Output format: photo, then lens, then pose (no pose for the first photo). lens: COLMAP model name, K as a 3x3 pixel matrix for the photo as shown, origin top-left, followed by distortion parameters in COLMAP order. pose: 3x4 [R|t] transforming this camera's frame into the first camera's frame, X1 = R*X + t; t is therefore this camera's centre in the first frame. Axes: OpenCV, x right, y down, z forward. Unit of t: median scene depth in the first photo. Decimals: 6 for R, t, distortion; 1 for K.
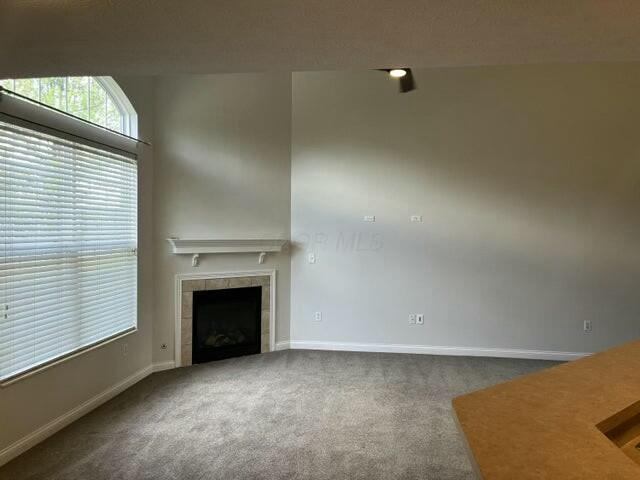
lens RADIAL K [[485.7, 0, 326.4], [0, 485.7, 241.5], [0, 0, 1]] dist [0.097270, -0.133455]
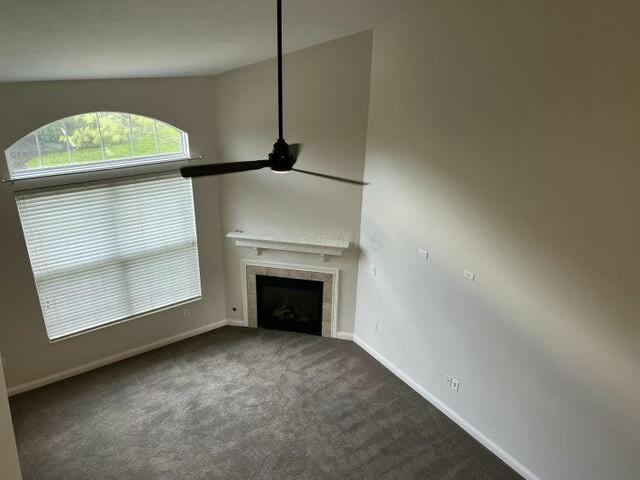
lens RADIAL K [[485.7, 0, 326.4], [0, 485.7, 241.5], [0, 0, 1]] dist [0.097270, -0.133455]
pose [[0.672087, 0.310619, -0.672172, 0.587677], [-0.045435, 0.923350, 0.381262, -0.415575], [0.739077, -0.225701, 0.634684, 0.396430]]
